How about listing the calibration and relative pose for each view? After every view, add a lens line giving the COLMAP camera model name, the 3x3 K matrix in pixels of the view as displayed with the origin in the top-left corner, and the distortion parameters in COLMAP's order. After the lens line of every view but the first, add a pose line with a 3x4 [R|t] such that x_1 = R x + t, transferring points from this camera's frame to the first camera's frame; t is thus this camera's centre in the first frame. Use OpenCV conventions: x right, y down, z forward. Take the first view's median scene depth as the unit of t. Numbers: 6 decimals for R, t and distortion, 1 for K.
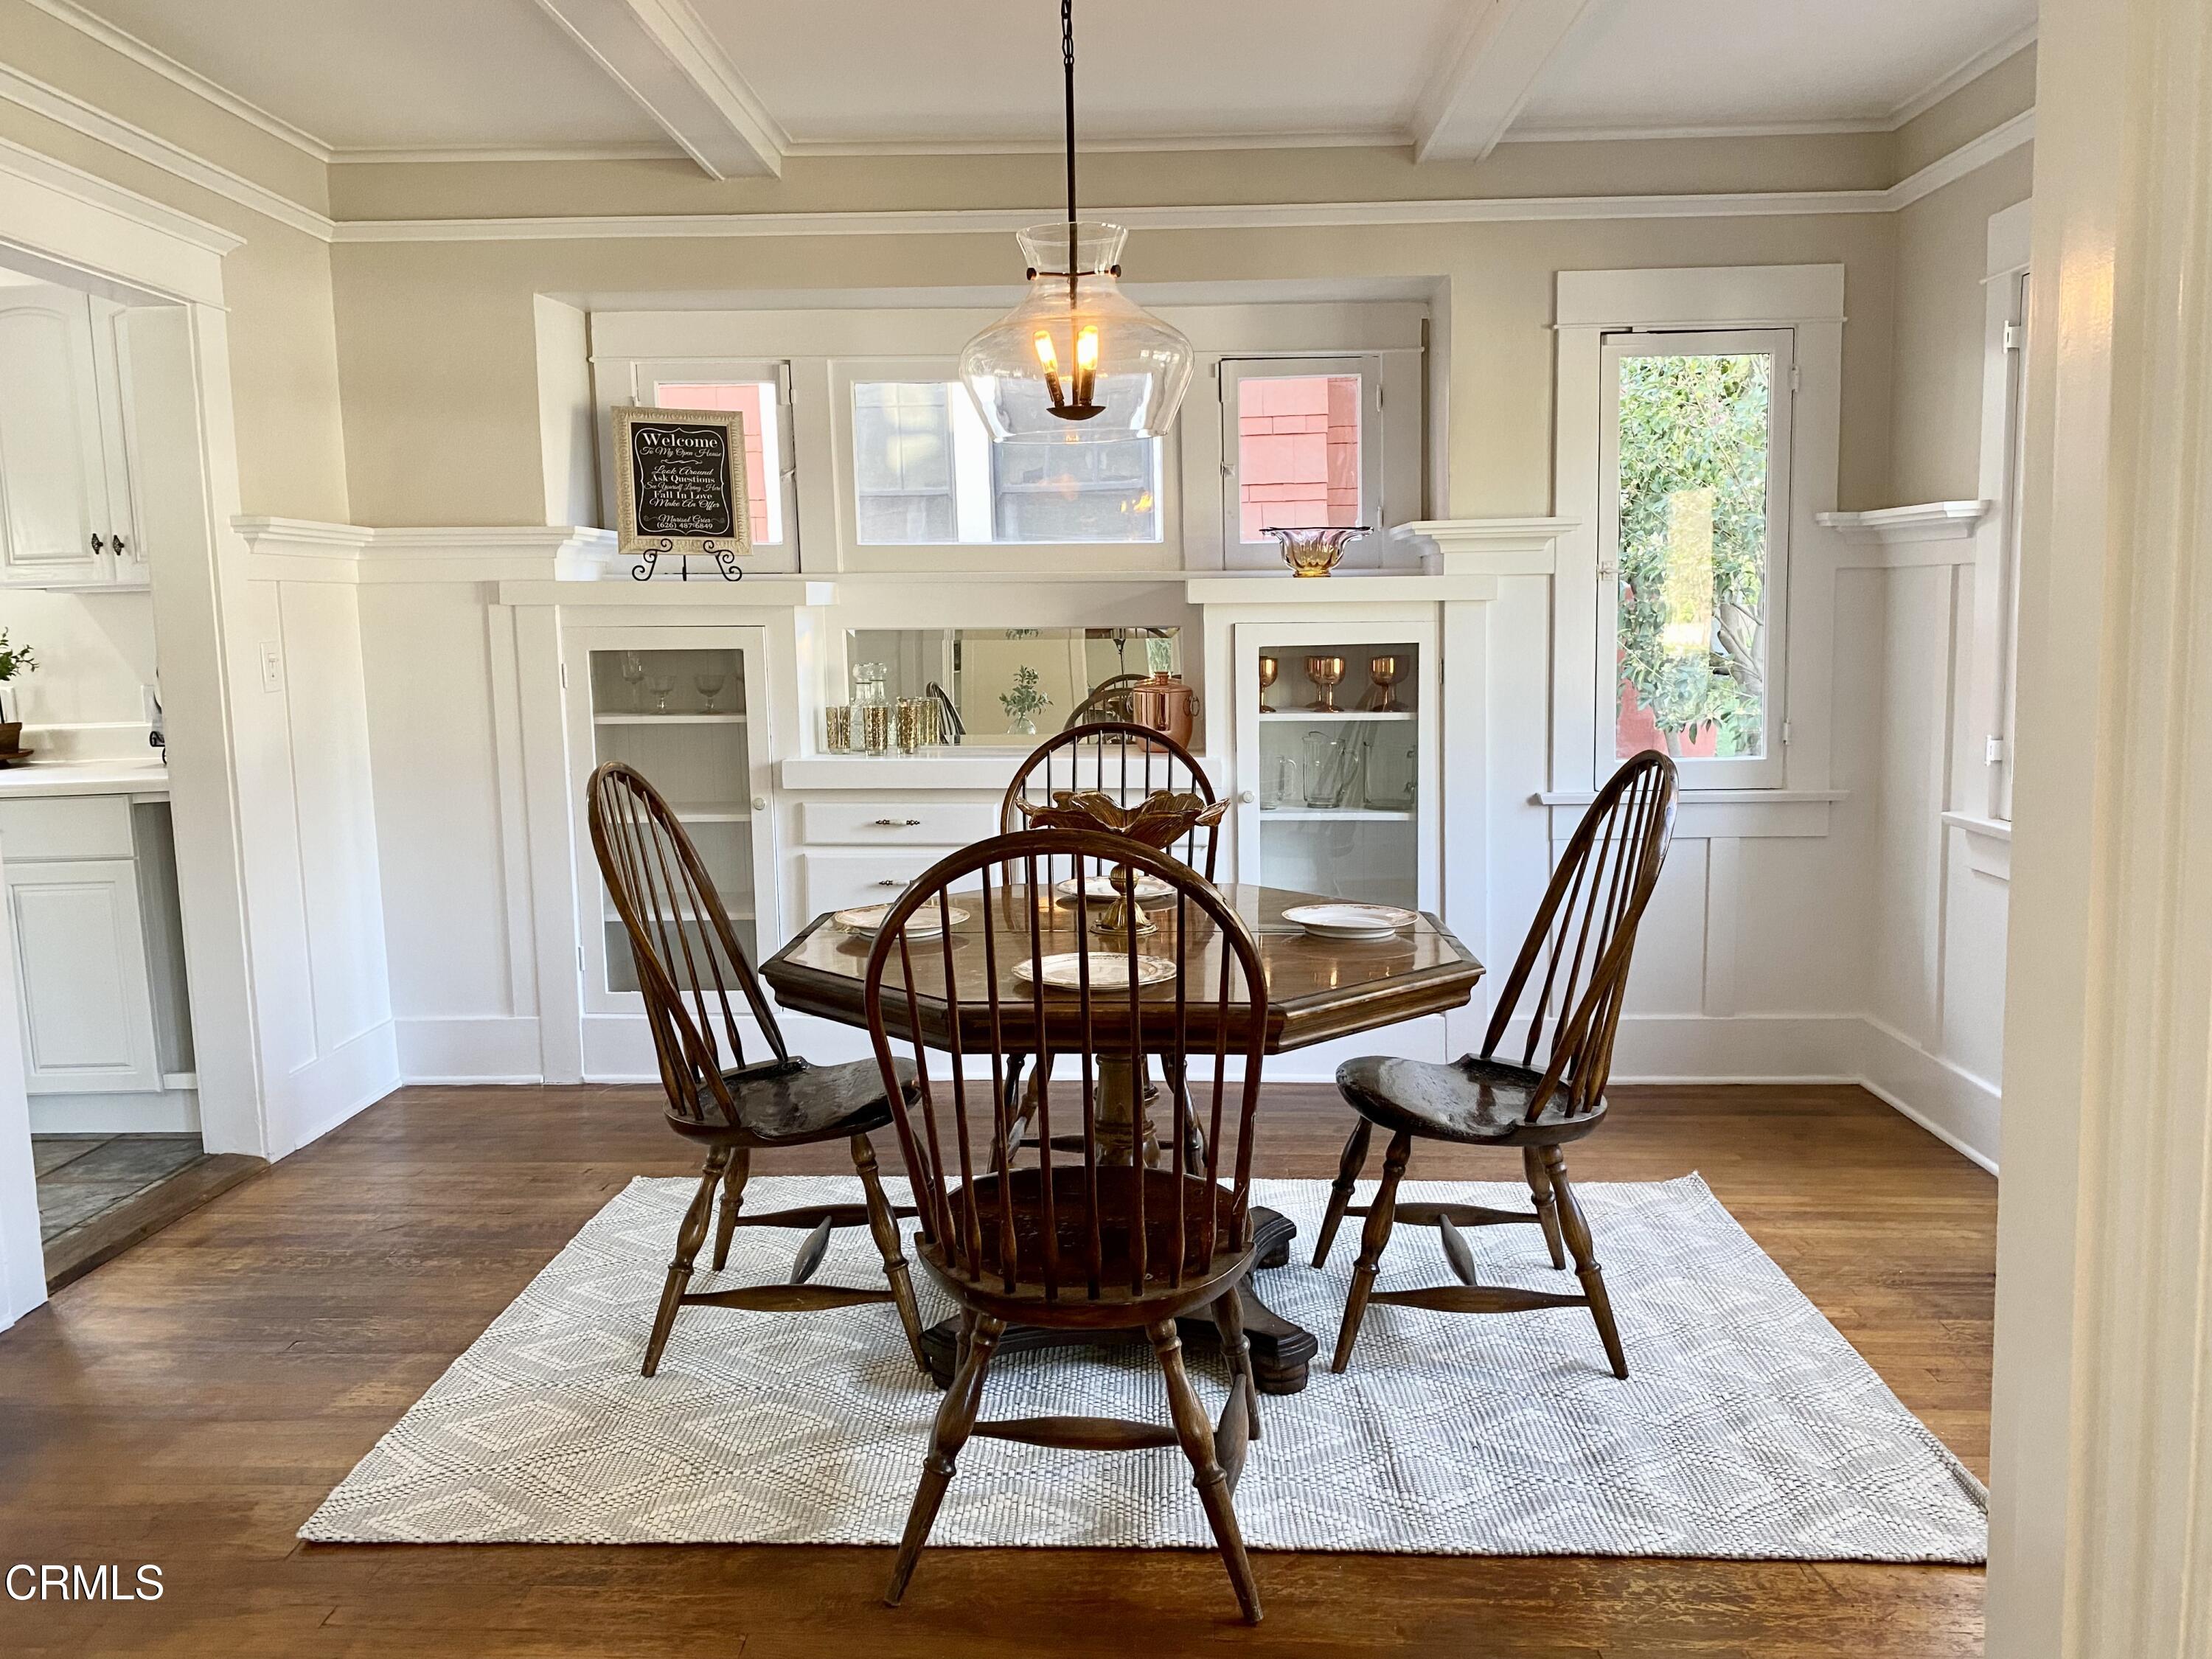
lens RADIAL K [[1668.8, 0, 1103.2], [0, 1668.8, 799.3], [0, 0, 1]] dist [0.013875, -0.003657]
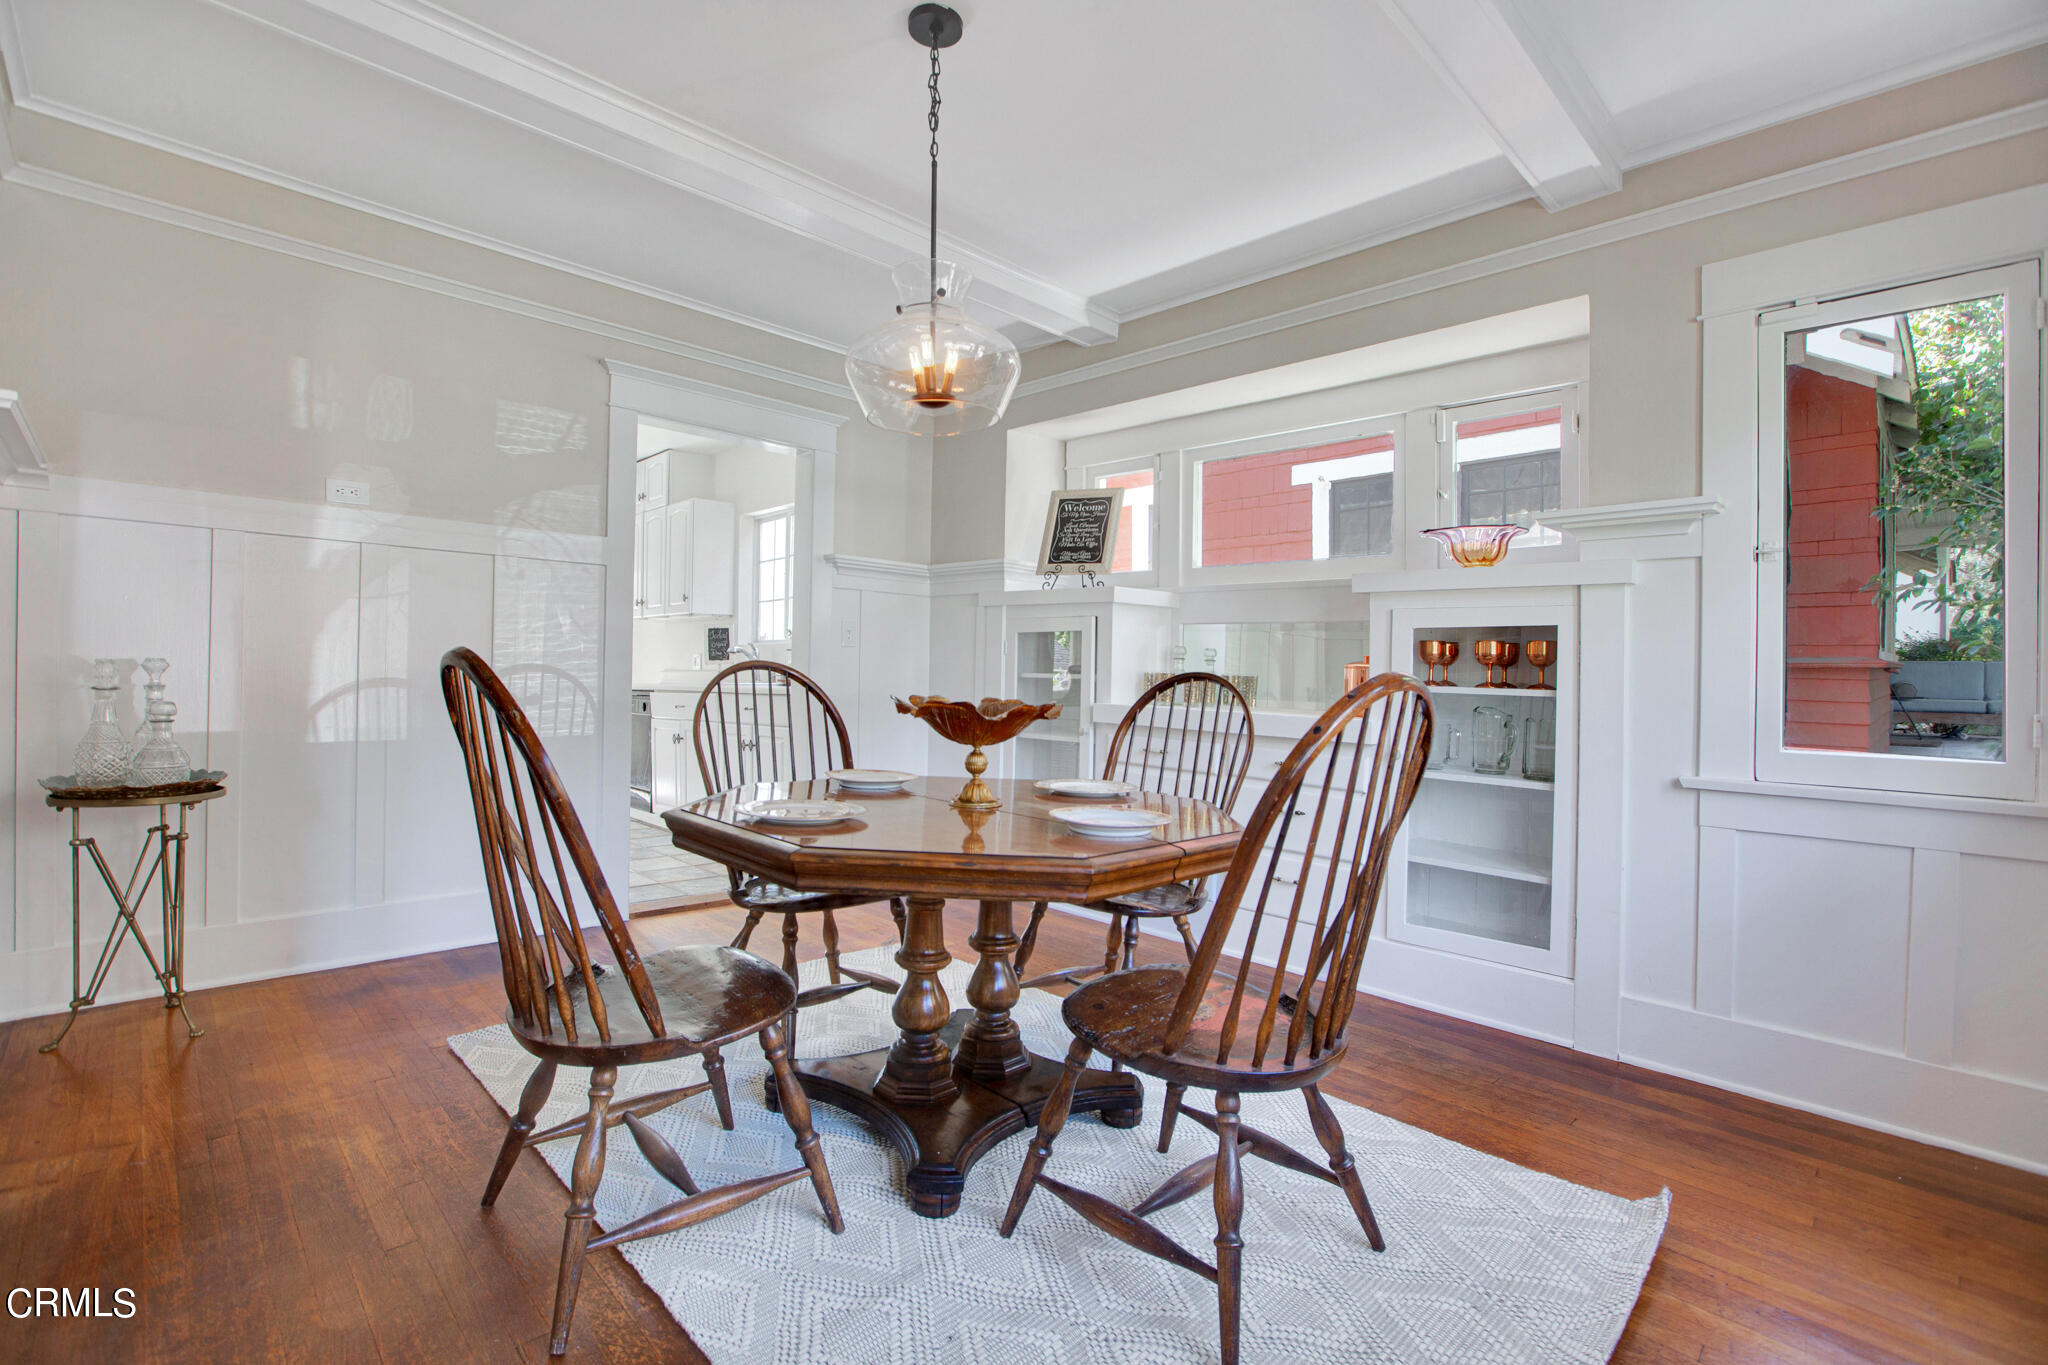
lens RADIAL K [[938.9, 0, 1013.2], [0, 938.9, 664.4], [0, 0, 1]] dist [-0.039494, 0.010255]
pose [[0.740752, 0.028290, -0.671182, 0.323544], [-0.106018, 0.991515, -0.075215, 0.013189], [0.663360, 0.126873, 0.737467, 0.313995]]
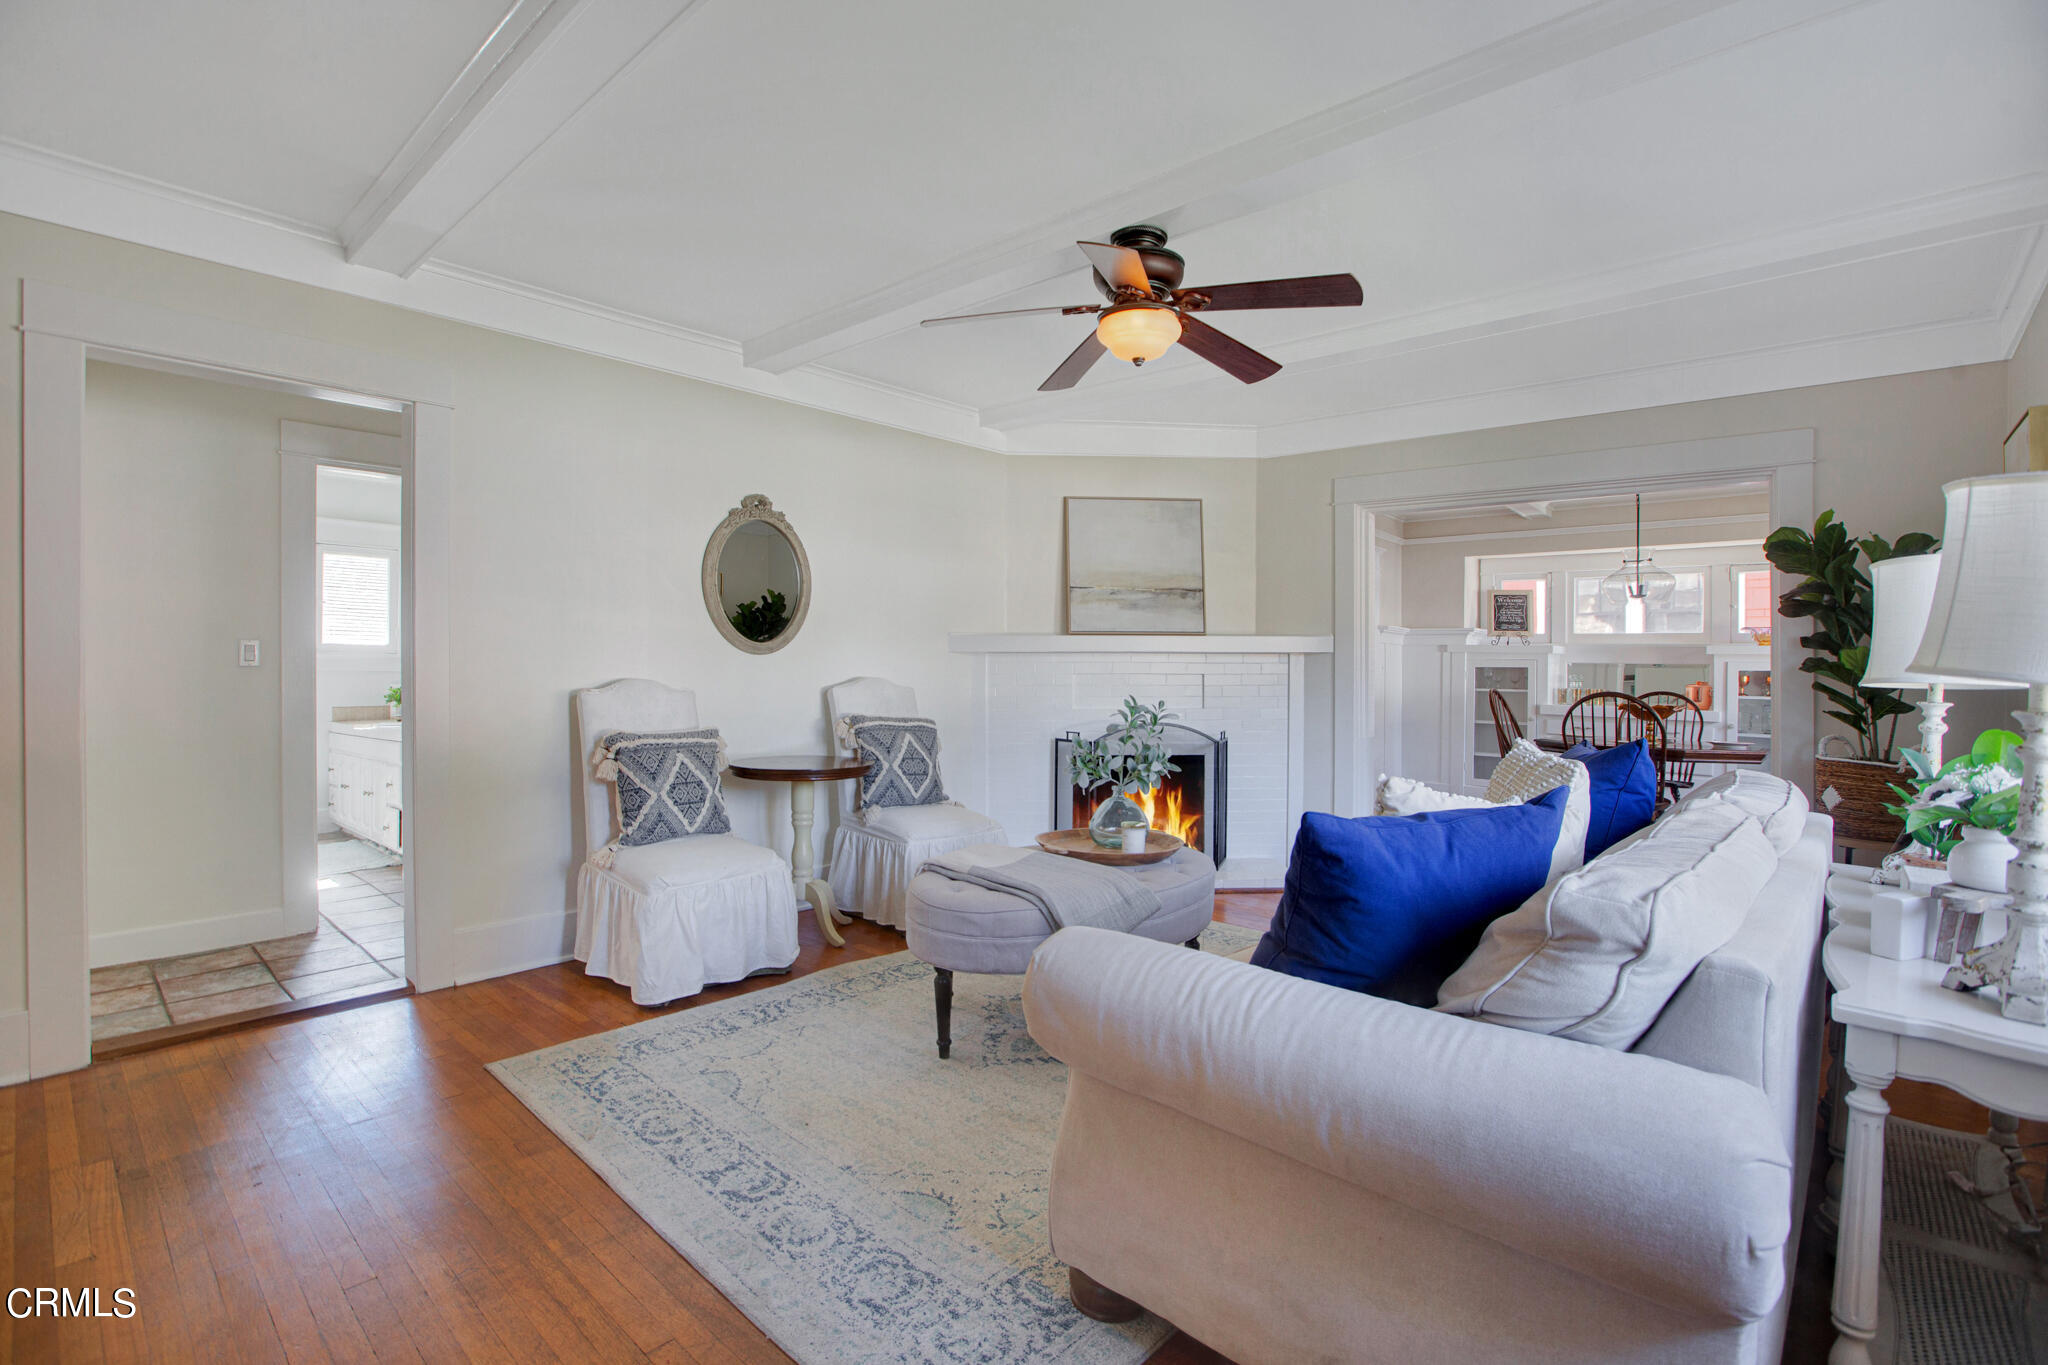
lens RADIAL K [[938.9, 0, 1037.3], [0, 938.9, 680.1], [0, 0, 1]] dist [-0.039494, 0.010255]
pose [[0.771348, 0.027102, -0.635837, 0.167083], [-0.094904, 0.992820, -0.072813, 0.138013], [0.629298, 0.116508, 0.768381, -0.843127]]
